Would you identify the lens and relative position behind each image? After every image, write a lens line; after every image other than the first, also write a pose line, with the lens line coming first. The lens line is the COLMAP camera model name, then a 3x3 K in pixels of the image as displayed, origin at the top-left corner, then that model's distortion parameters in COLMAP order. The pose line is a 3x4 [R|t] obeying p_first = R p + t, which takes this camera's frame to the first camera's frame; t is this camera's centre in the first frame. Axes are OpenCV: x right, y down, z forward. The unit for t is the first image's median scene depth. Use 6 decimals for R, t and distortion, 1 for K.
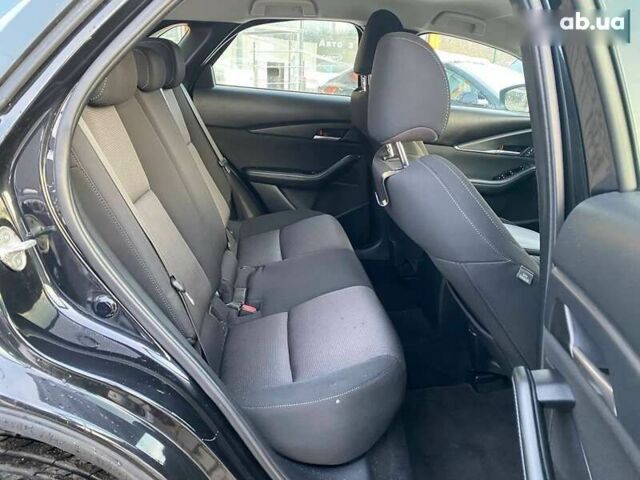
lens RADIAL K [[474.3, 0, 317.4], [0, 474.3, 231.8], [0, 0, 1]] dist [0.002294, -0.007941]
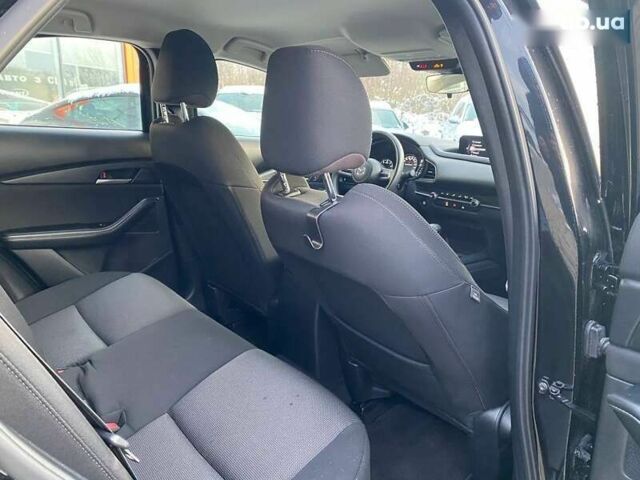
lens RADIAL K [[474.3, 0, 317.4], [0, 474.3, 231.8], [0, 0, 1]] dist [0.002294, -0.007941]
pose [[0.829539, -0.151926, 0.537385, -0.145548], [0.189397, 0.981789, -0.014801, -0.034659], [-0.525350, 0.114057, 0.843207, 0.140863]]
